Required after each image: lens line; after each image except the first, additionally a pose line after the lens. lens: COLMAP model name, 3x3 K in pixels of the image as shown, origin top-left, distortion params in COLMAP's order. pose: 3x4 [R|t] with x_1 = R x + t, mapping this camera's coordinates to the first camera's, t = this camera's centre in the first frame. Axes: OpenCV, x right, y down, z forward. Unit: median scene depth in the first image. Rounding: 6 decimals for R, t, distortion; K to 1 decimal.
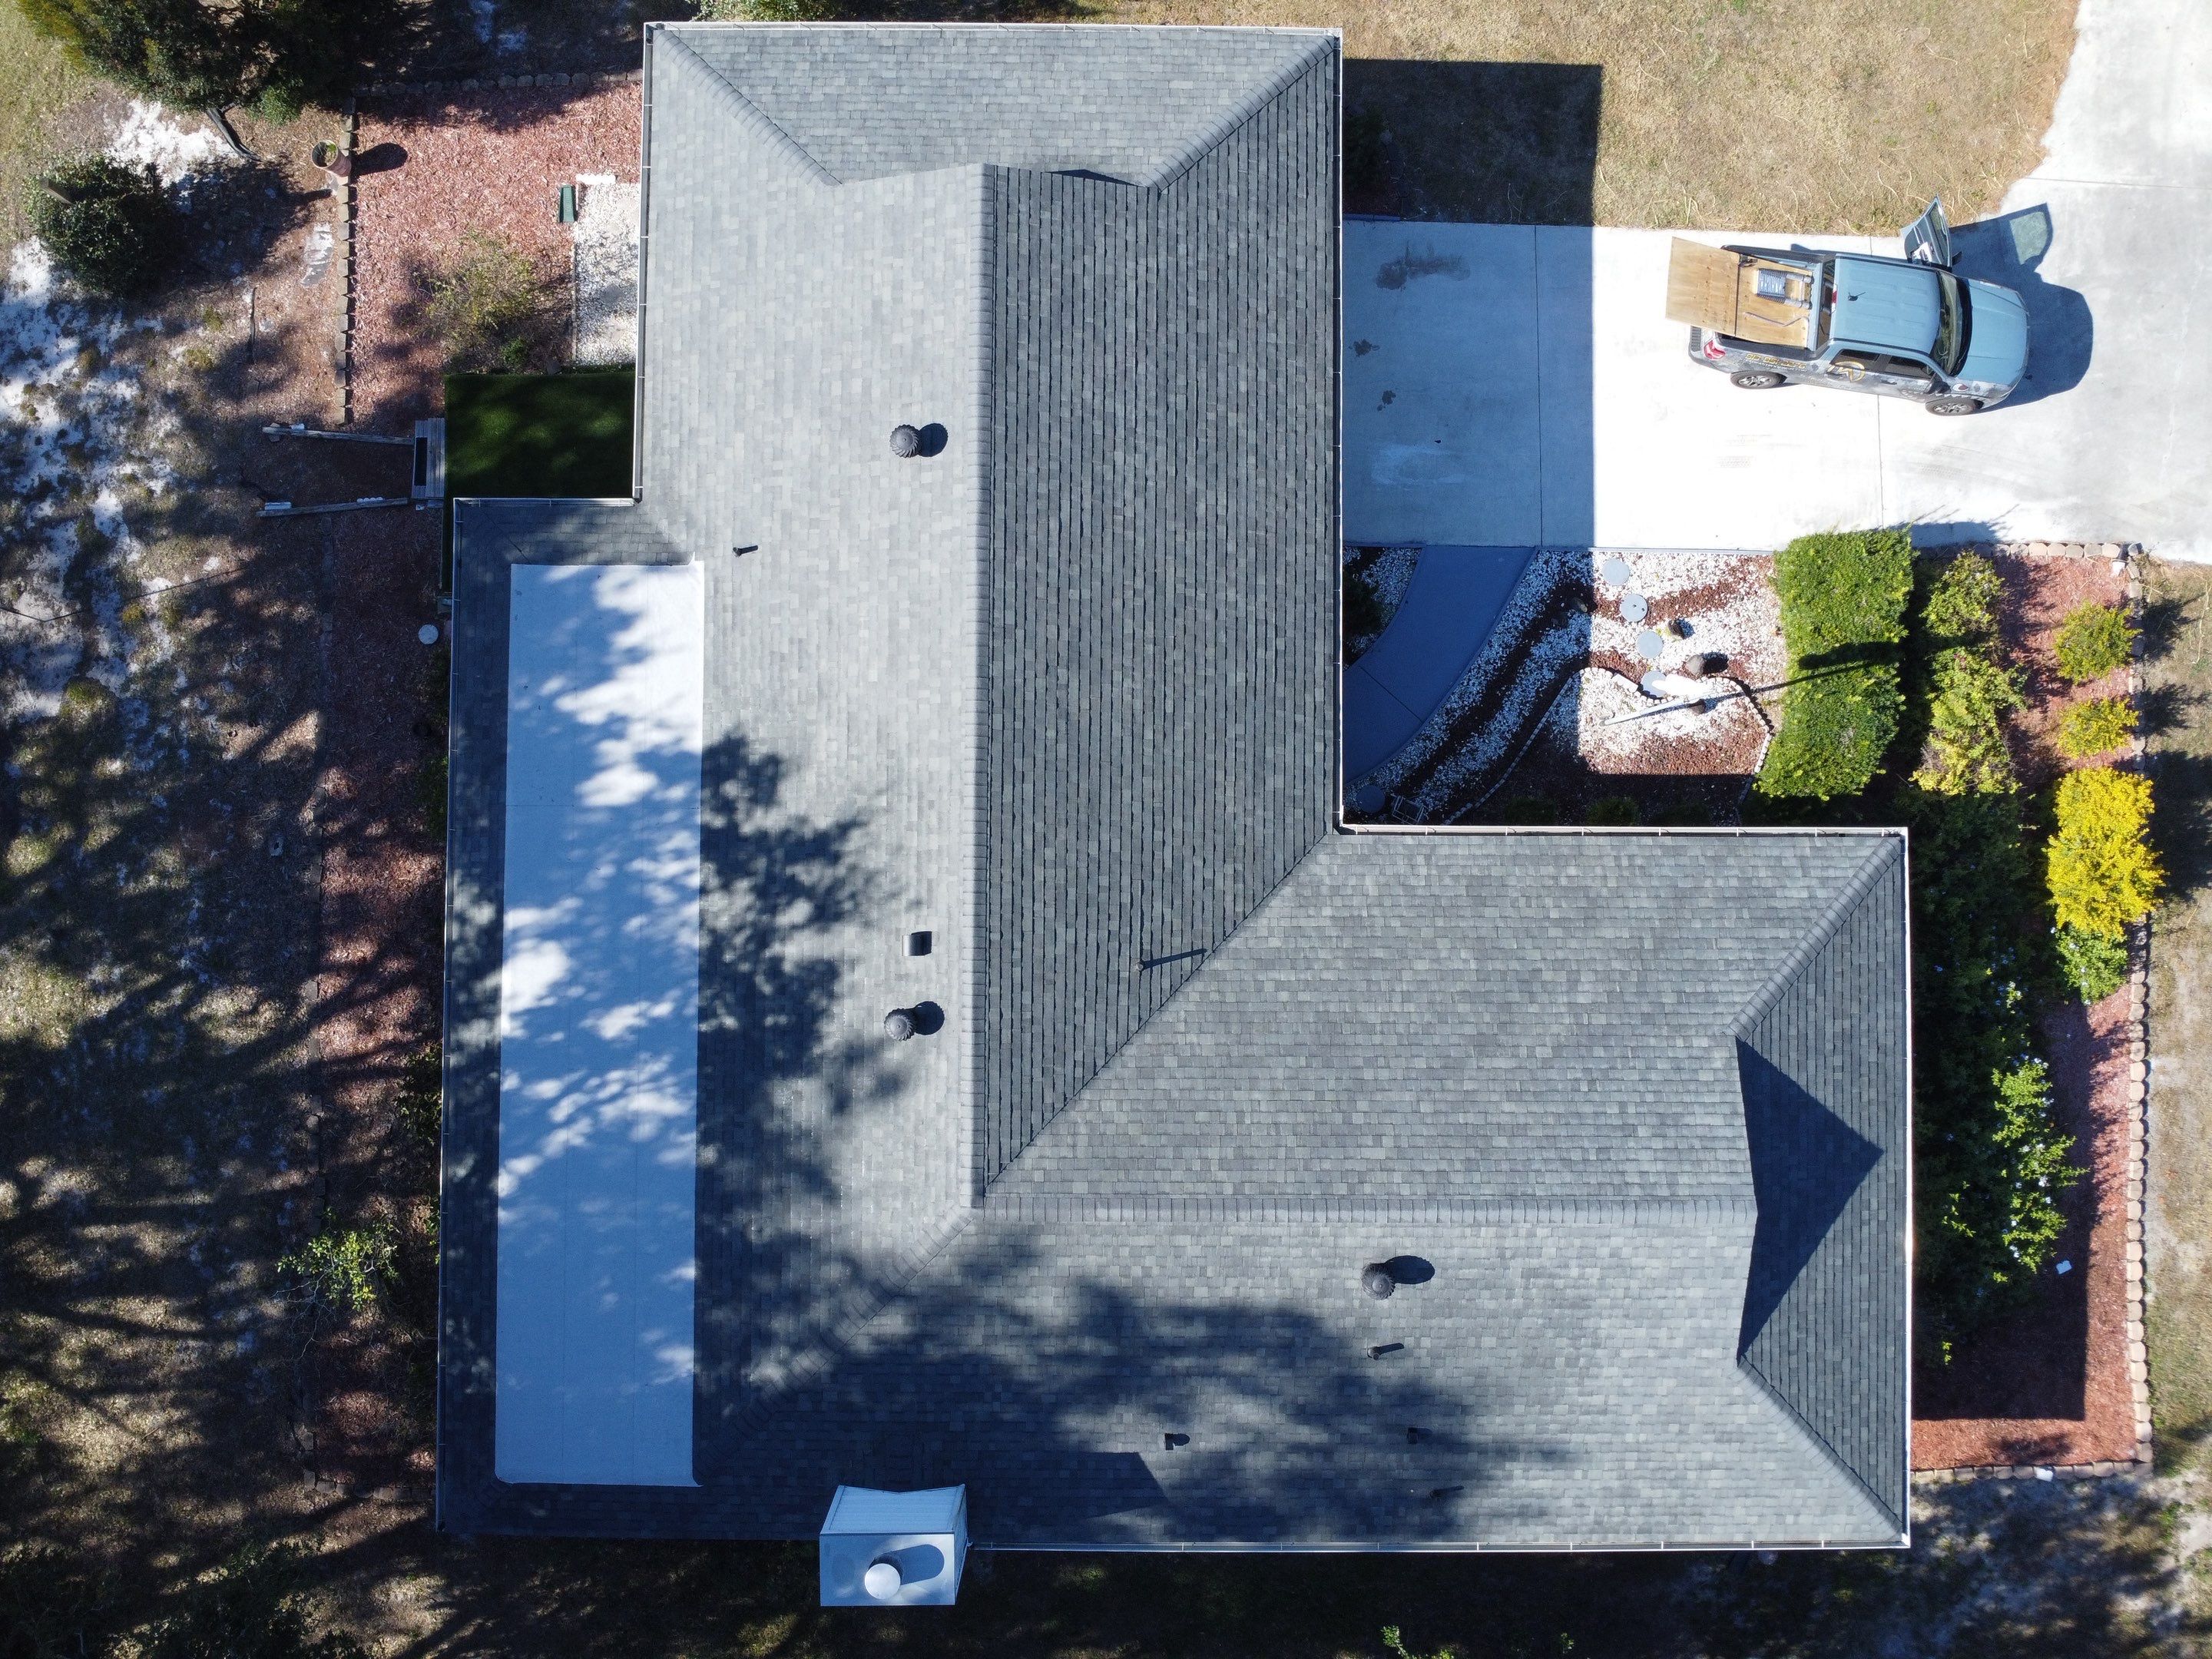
lens RADIAL K [[1607.8, 0, 1109.7], [0, 1607.8, 812.1], [0, 0, 1]] dist [-0.036761, 0.002894]
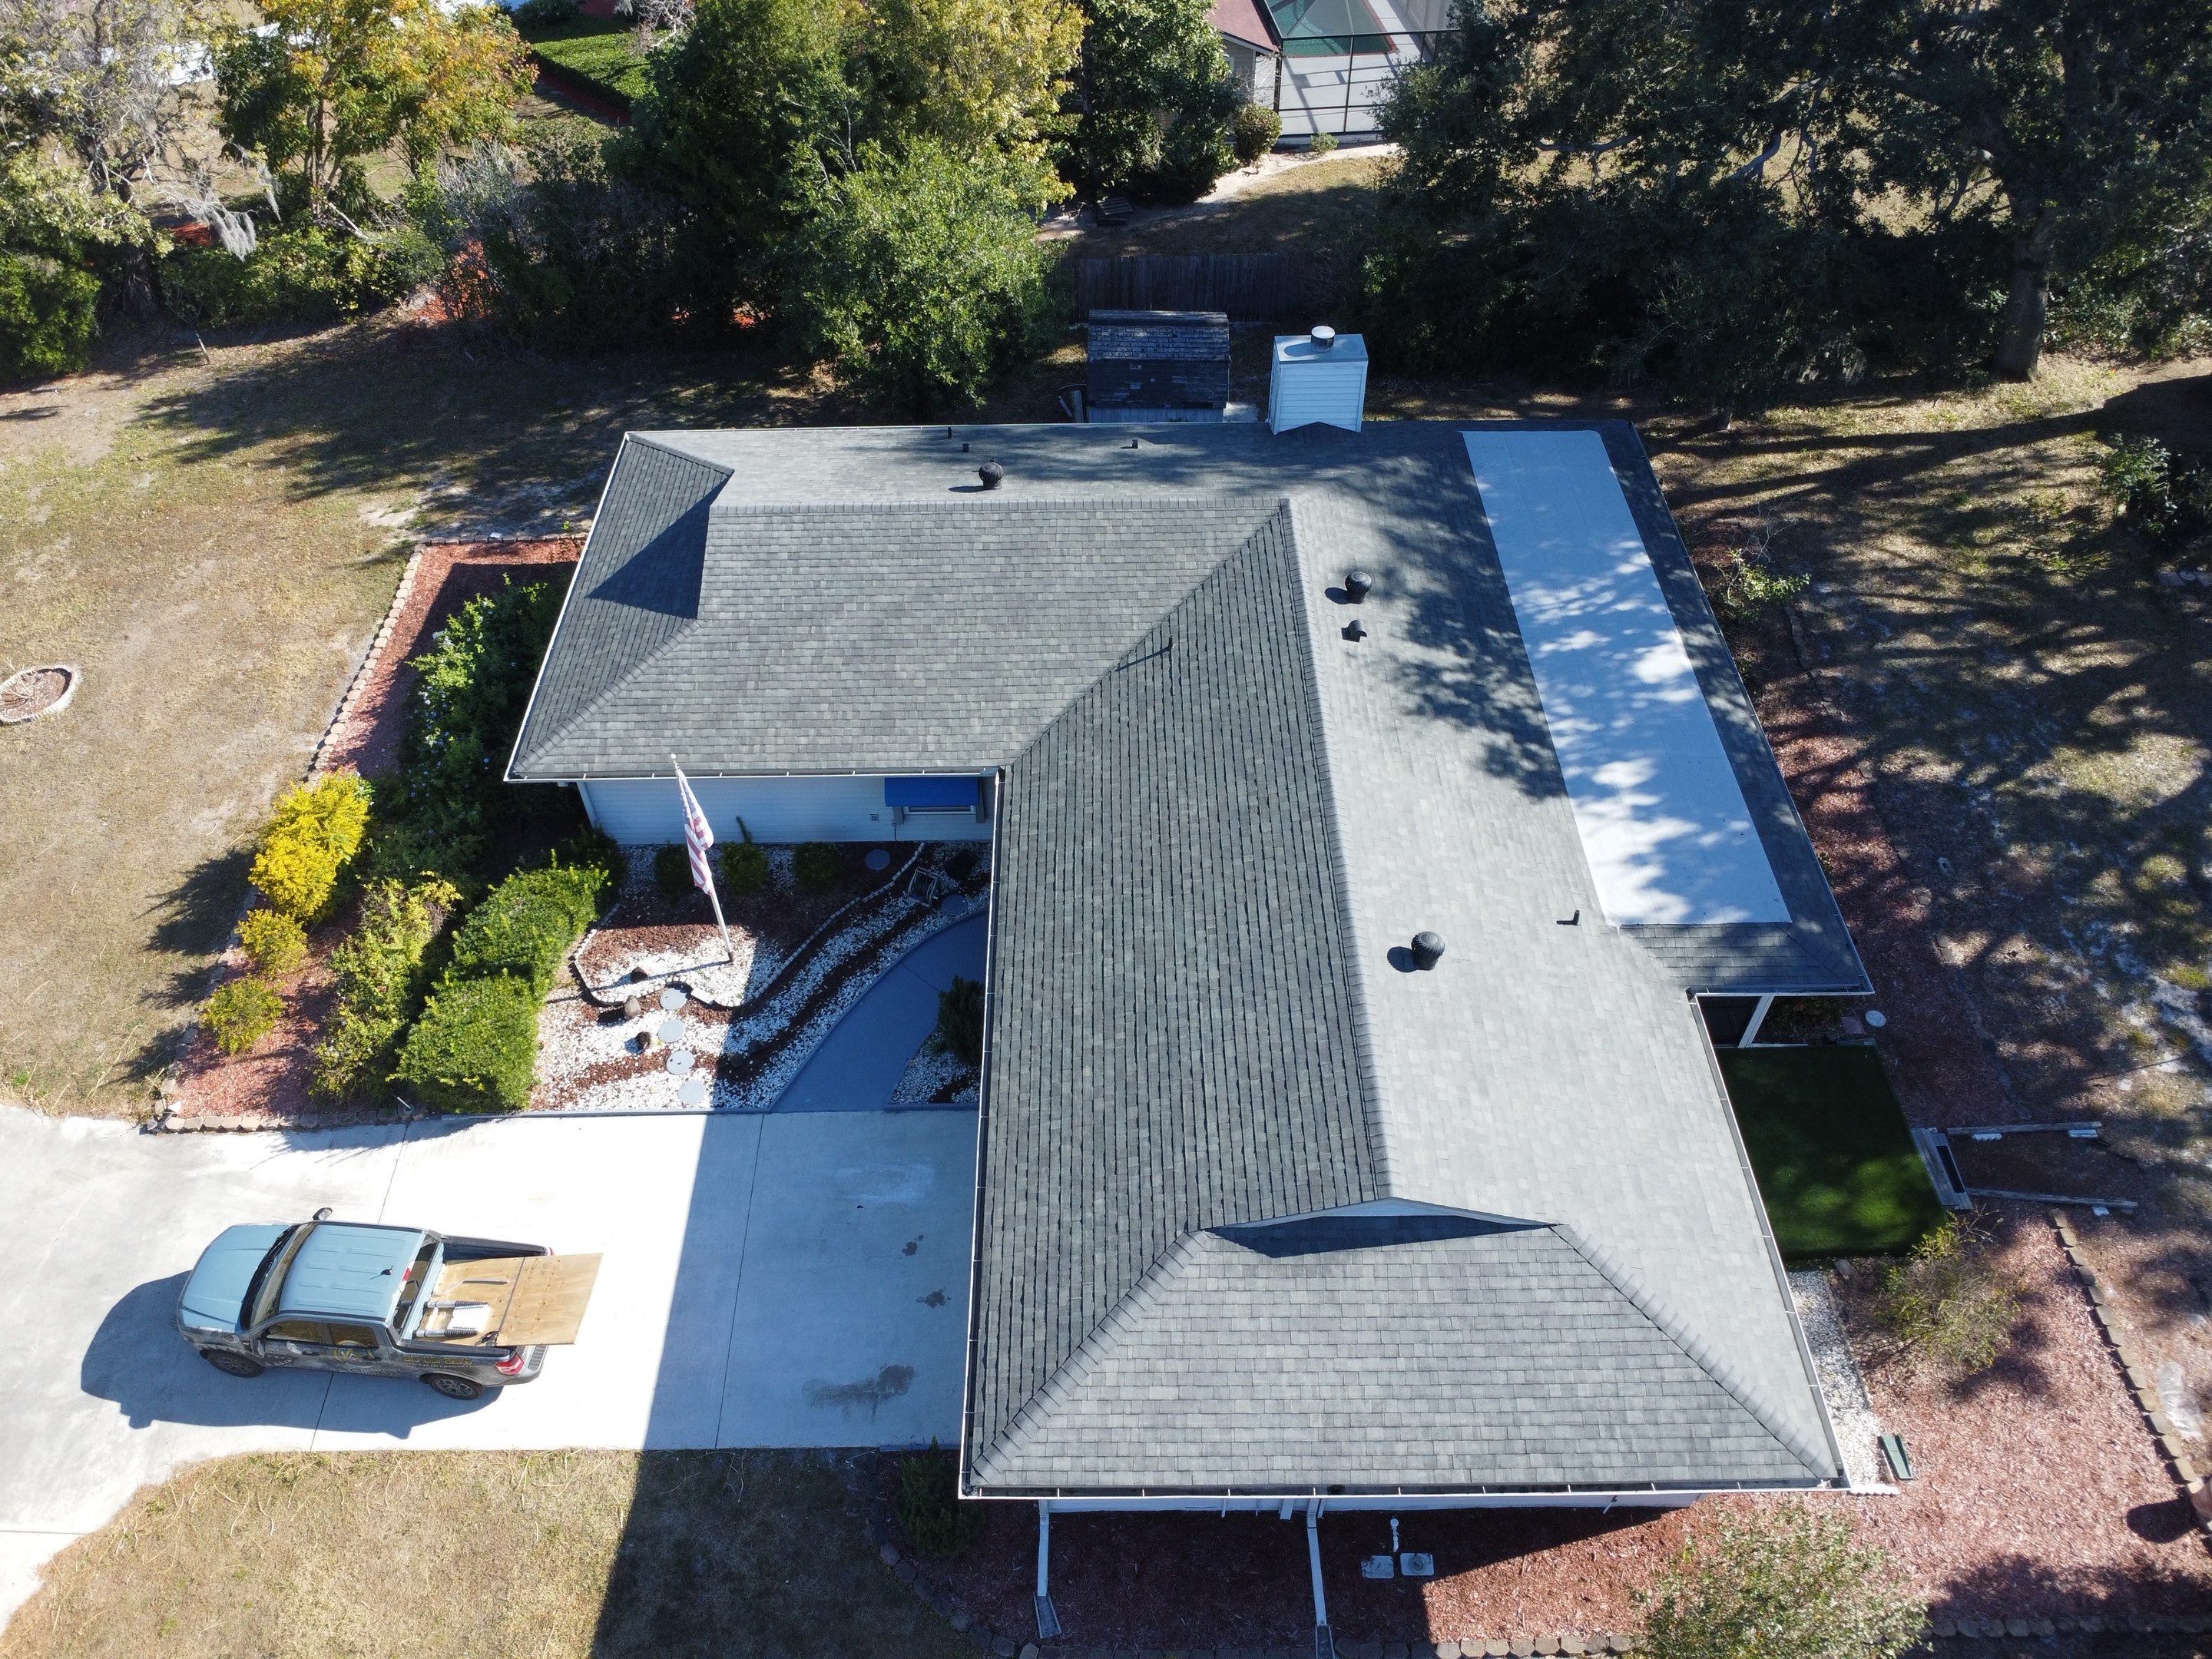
lens RADIAL K [[1607.8, 0, 1075.9], [0, 1607.8, 822.9], [0, 0, 1]] dist [-0.036761, 0.002894]
pose [[-0.999912, 0.011979, 0.005651, 0.079308], [-0.004290, -0.696542, 0.717503, -0.814559], [0.012531, 0.717416, 0.696532, 0.216390]]
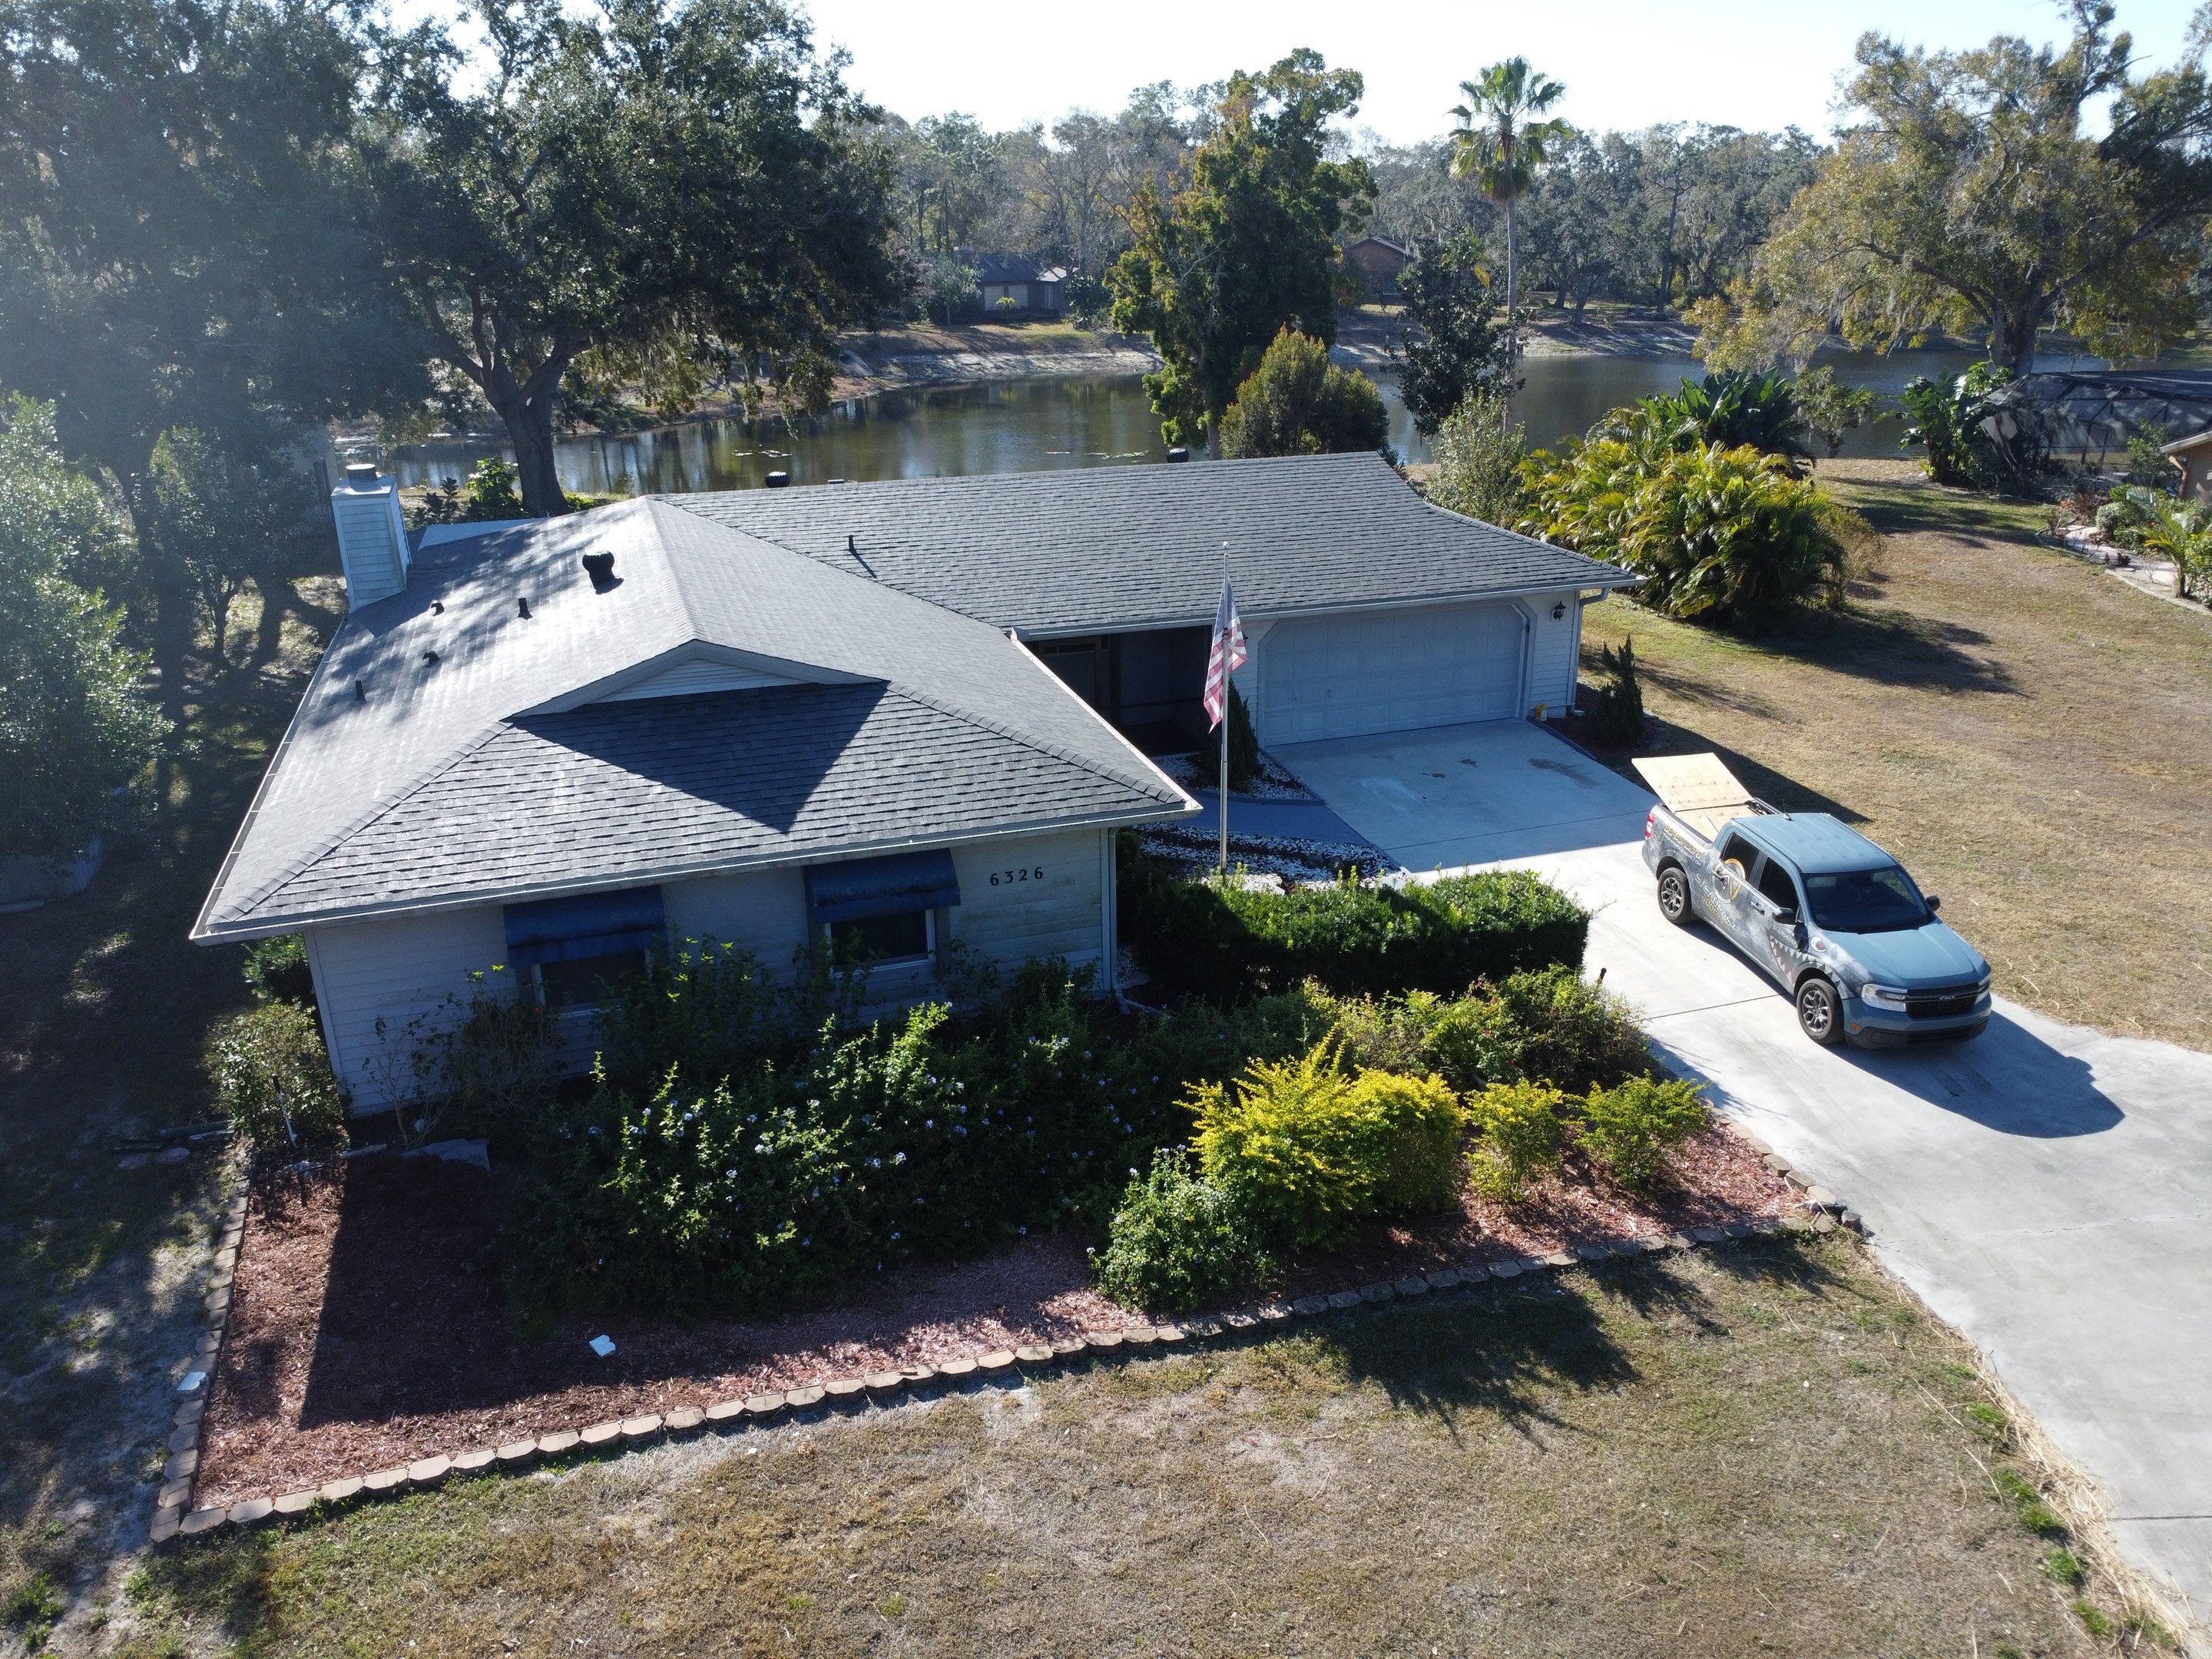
lens RADIAL K [[1607.8, 0, 1106.3], [0, 1607.8, 847.2], [0, 0, 1]] dist [-0.036761, 0.002894]
pose [[0.316901, 0.347195, -0.882627, 1.146225], [-0.946762, 0.171437, -0.272491, 0.262725], [0.056708, 0.921990, 0.383039, 0.692462]]
